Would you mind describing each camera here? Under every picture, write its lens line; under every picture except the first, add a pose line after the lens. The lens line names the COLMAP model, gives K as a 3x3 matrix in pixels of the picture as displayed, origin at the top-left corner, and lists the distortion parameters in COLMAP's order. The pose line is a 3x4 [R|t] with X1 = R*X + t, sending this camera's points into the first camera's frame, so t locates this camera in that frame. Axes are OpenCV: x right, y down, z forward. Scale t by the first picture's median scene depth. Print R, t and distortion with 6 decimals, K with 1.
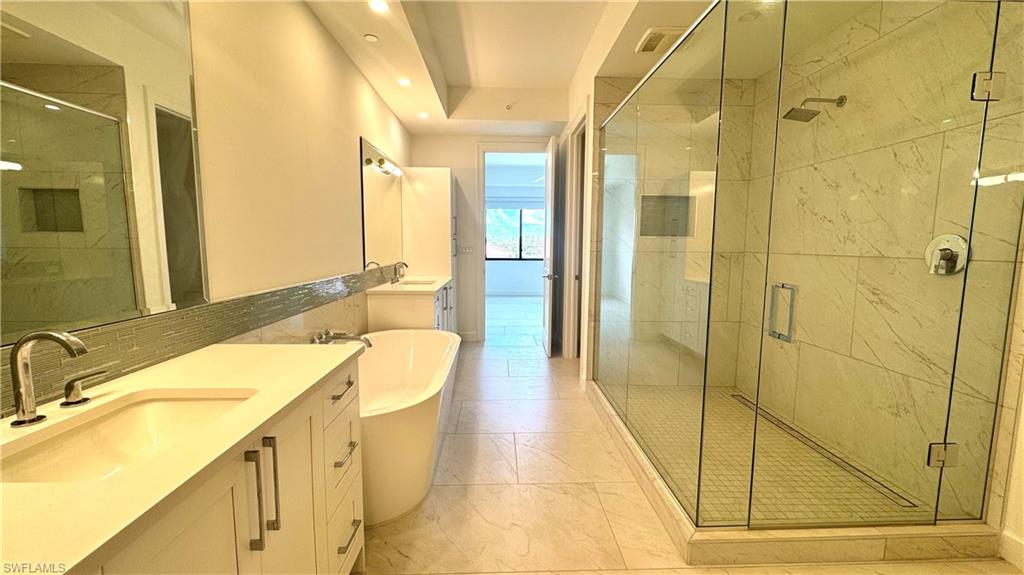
lens RADIAL K [[406.5, 0, 510.5], [0, 406.5, 285.5], [0, 0, 1]] dist [-0.000822, -0.000108]
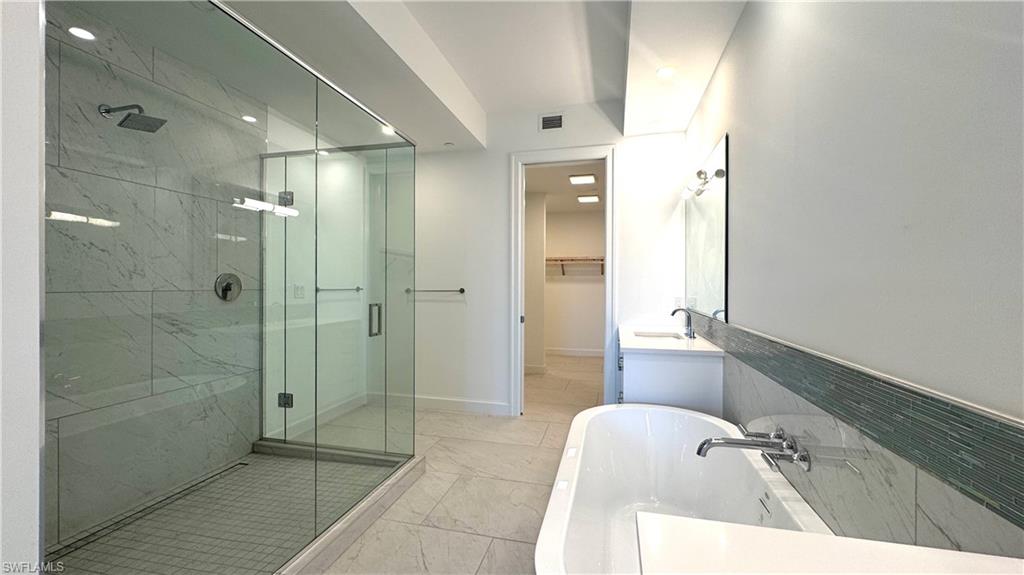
lens RADIAL K [[411.5, 0, 512.4], [0, 411.5, 285.8], [0, 0, 1]] dist [-0.002547, -0.000344]
pose [[-0.961037, -0.009518, 0.276256, -0.269918], [0.020488, 0.994205, 0.105529, -0.180120], [-0.275660, 0.107077, -0.955273, 1.788673]]
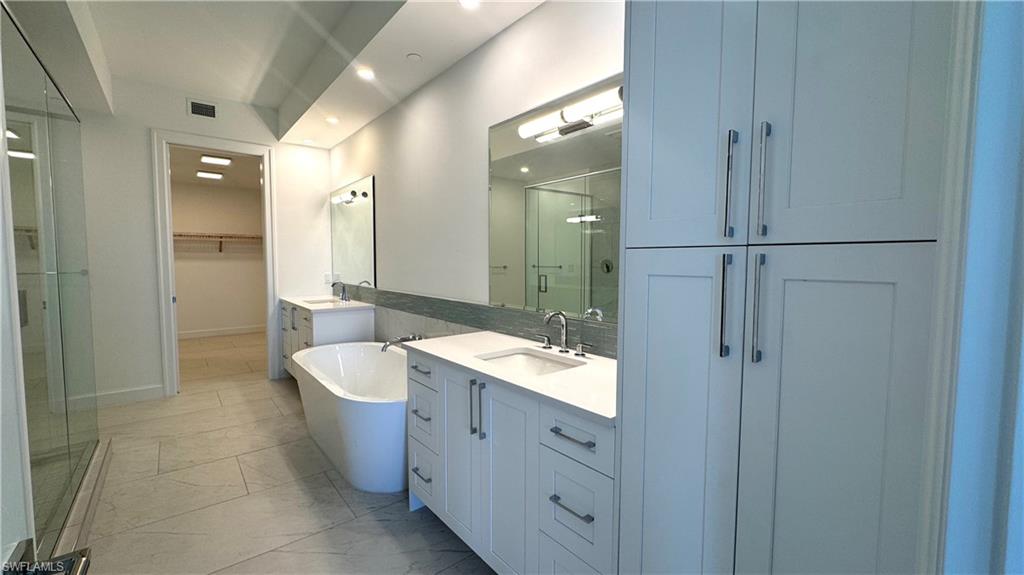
lens RADIAL K [[411.5, 0, 512.4], [0, 411.5, 285.8], [0, 0, 1]] dist [-0.002547, -0.000344]
pose [[-0.793965, 0.029689, -0.607238, 0.096042], [-0.071678, 0.987270, 0.141988, -0.266757], [0.603724, 0.156259, -0.781730, 2.375686]]
